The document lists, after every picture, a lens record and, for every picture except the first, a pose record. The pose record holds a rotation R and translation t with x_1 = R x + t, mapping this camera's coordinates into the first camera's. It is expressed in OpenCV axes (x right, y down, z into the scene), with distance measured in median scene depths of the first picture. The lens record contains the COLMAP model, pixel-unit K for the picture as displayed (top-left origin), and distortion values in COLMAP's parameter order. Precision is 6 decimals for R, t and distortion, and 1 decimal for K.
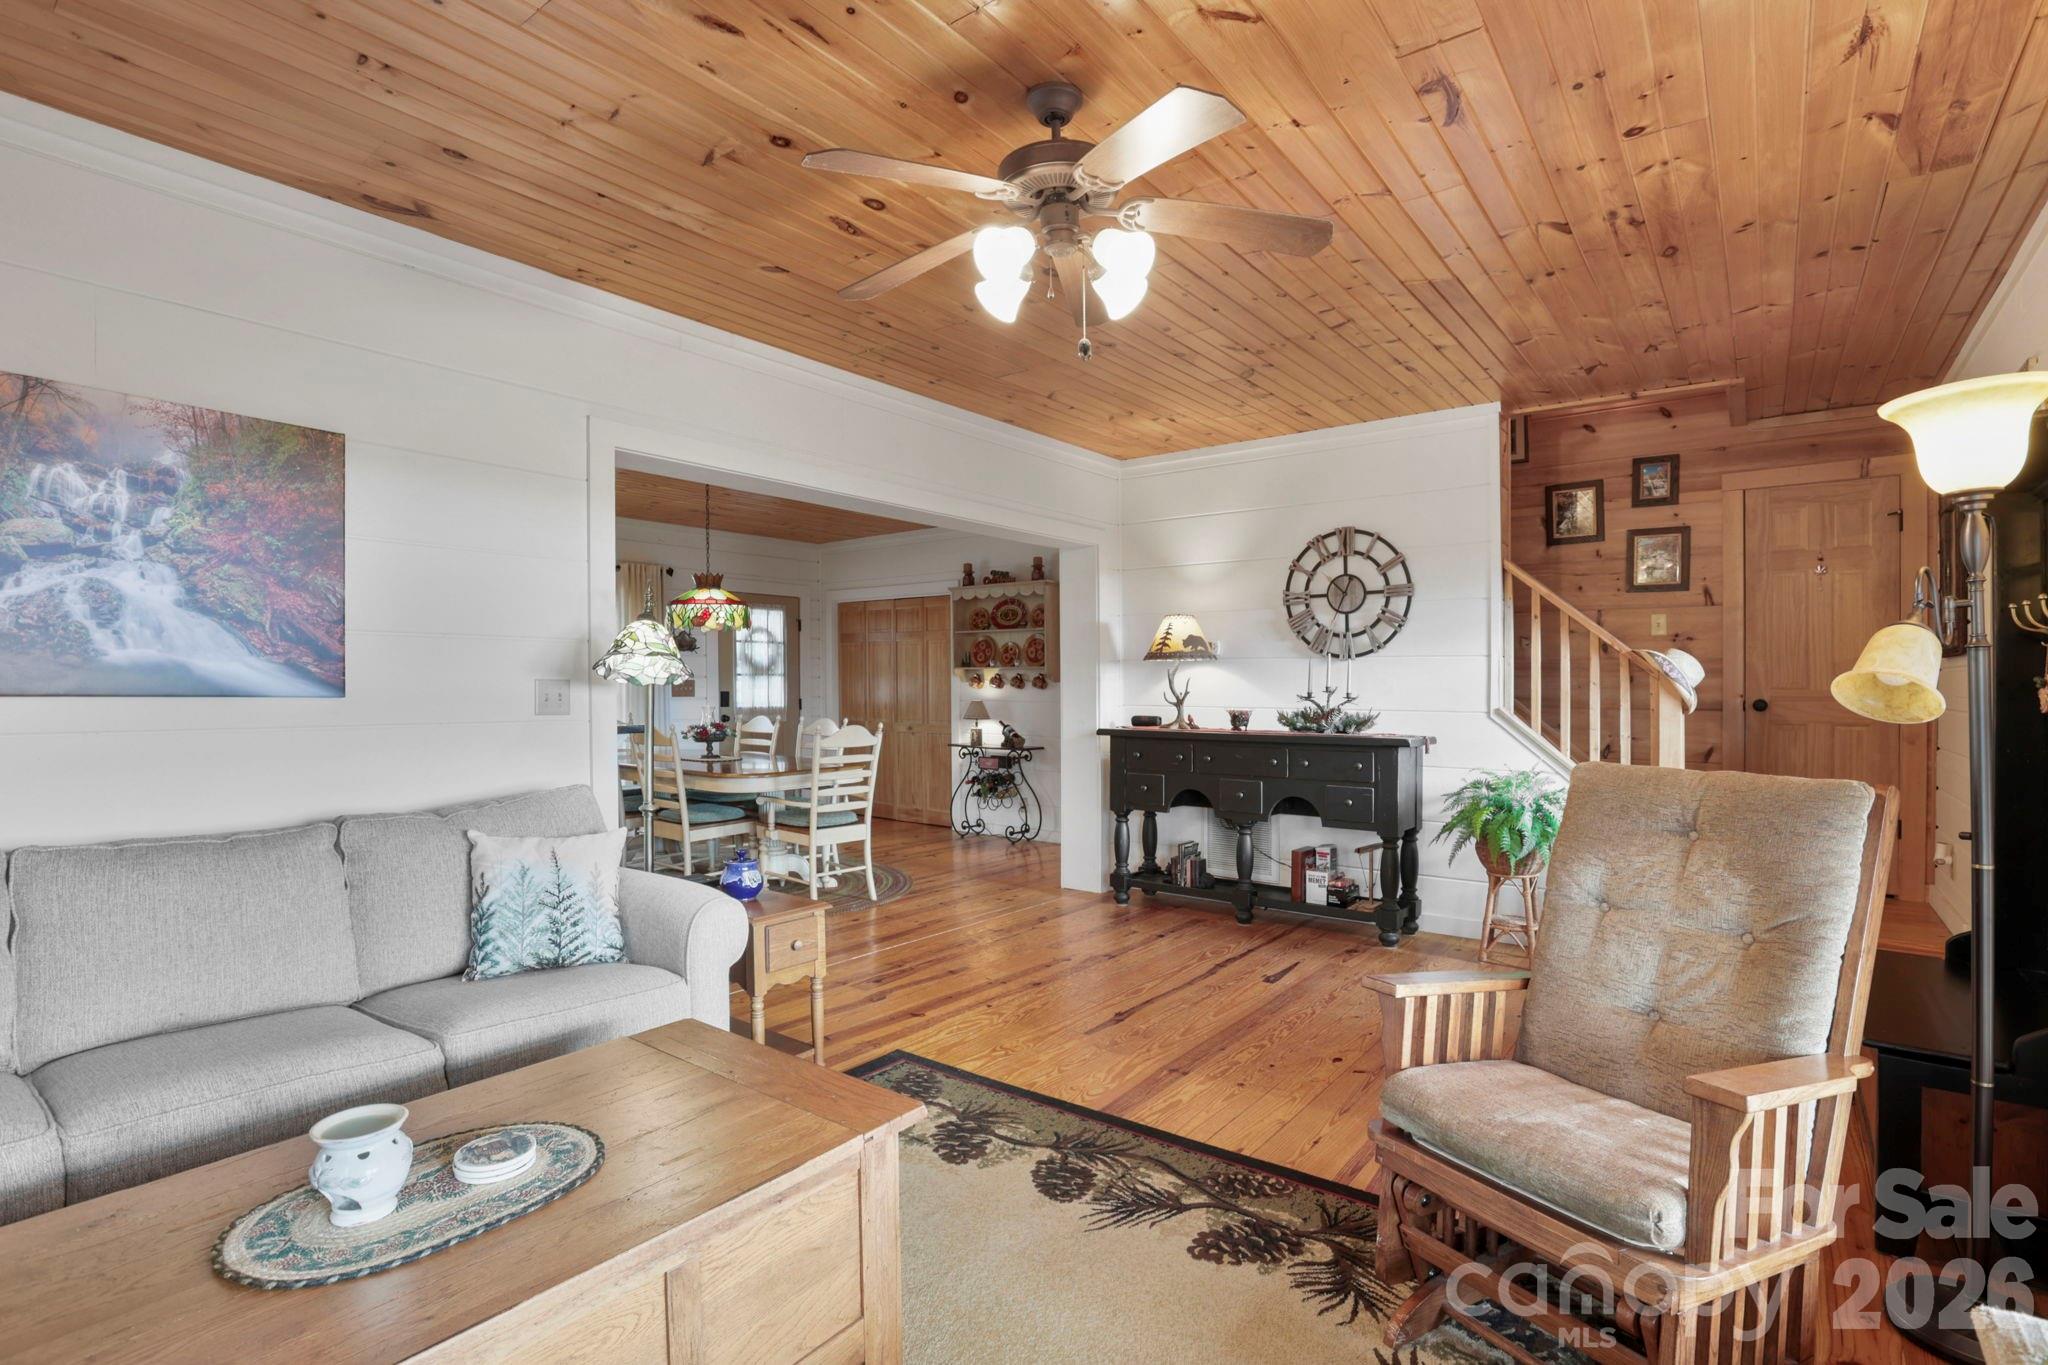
lens RADIAL K [[966.8, 0, 1016.0], [0, 966.8, 693.8], [0, 0, 1]] dist [-0.049458, 0.000574]
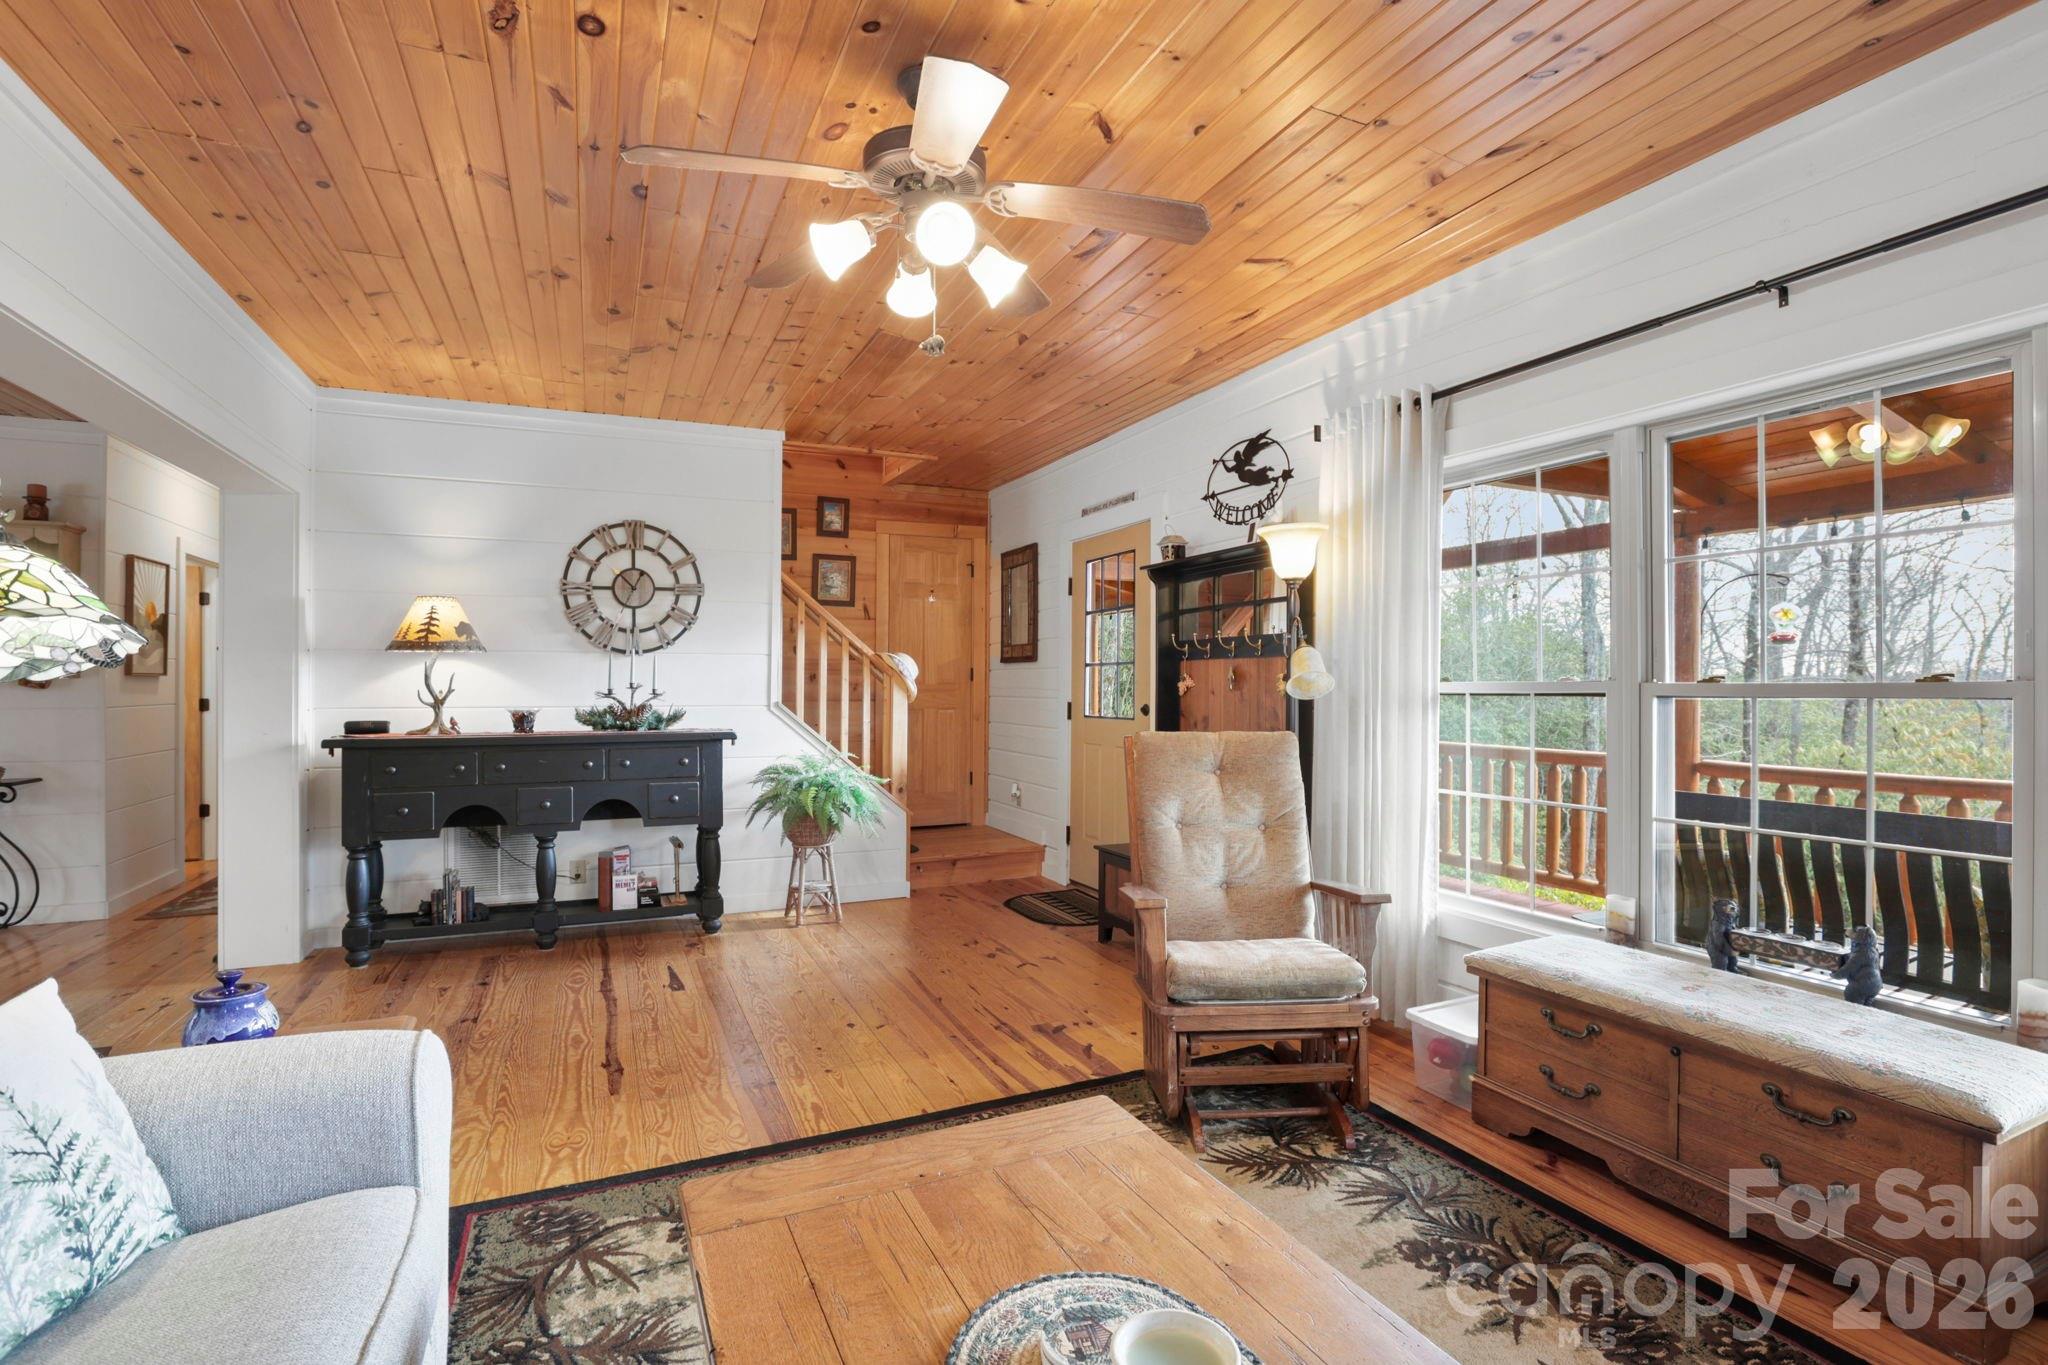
lens RADIAL K [[957.1, 0, 1024.0], [0, 957.1, 682.5], [0, 0, 1]] dist [-0.058867, 0.016322]
pose [[0.457479, -0.002788, 0.889216, -0.338659], [0.010638, 0.999941, -0.002338, -0.001321], [-0.889157, 0.010529, 0.457481, 0.206264]]
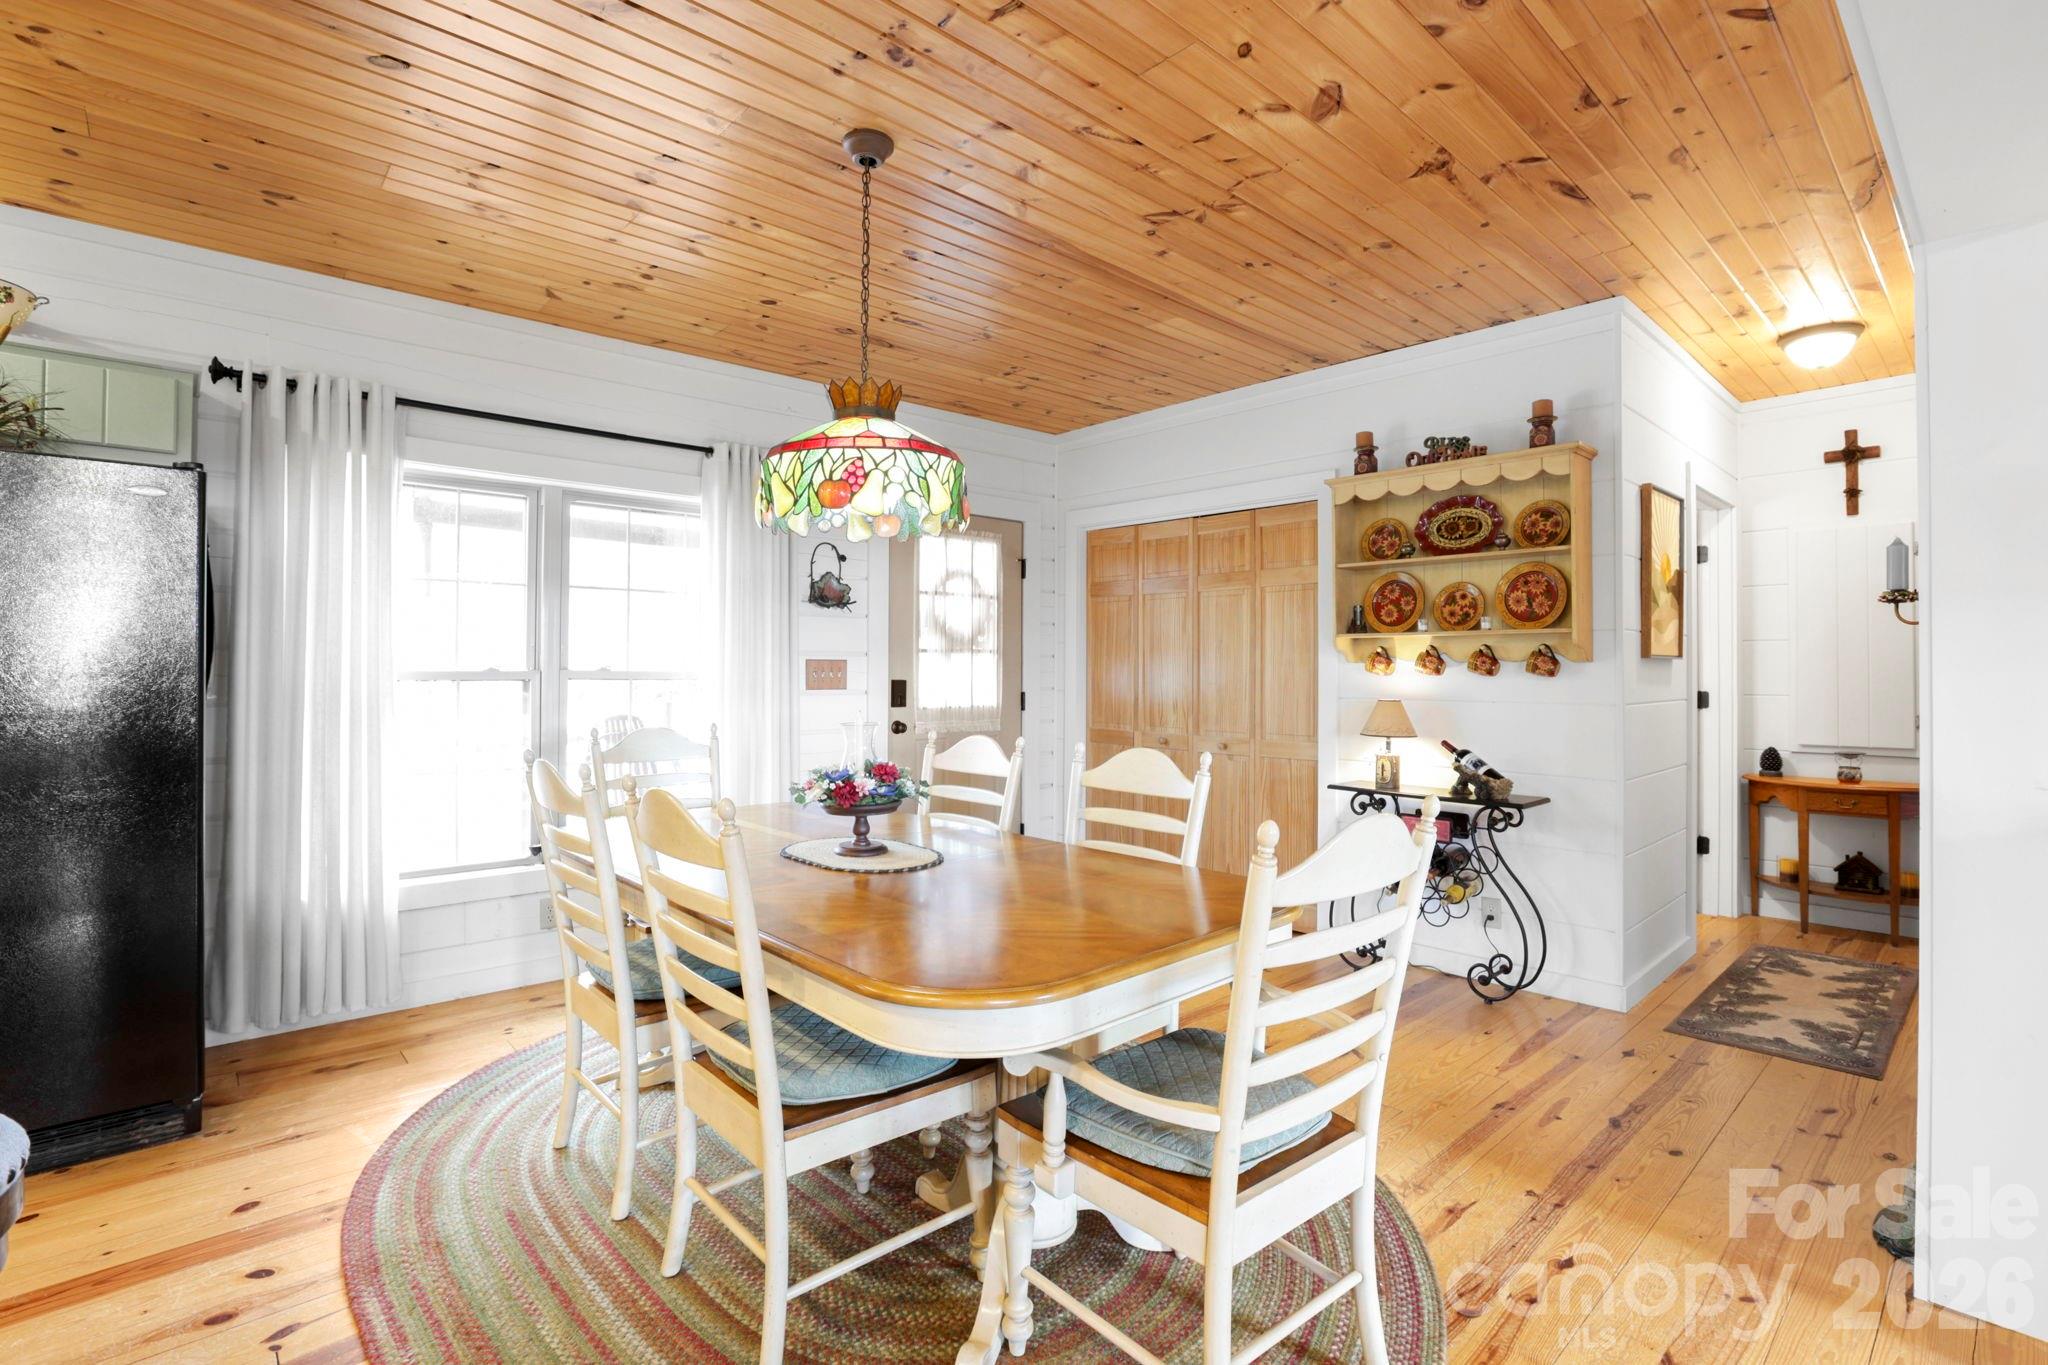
lens RADIAL K [[953.9, 0, 1032.6], [0, 953.9, 650.3], [0, 0, 1]] dist [-0.015276, 0.000389]
pose [[0.987724, -0.000667, -0.156210, -0.236973], [-0.003978, 0.999559, -0.029423, -0.004902], [0.156161, 0.029683, 0.987285, 0.781081]]
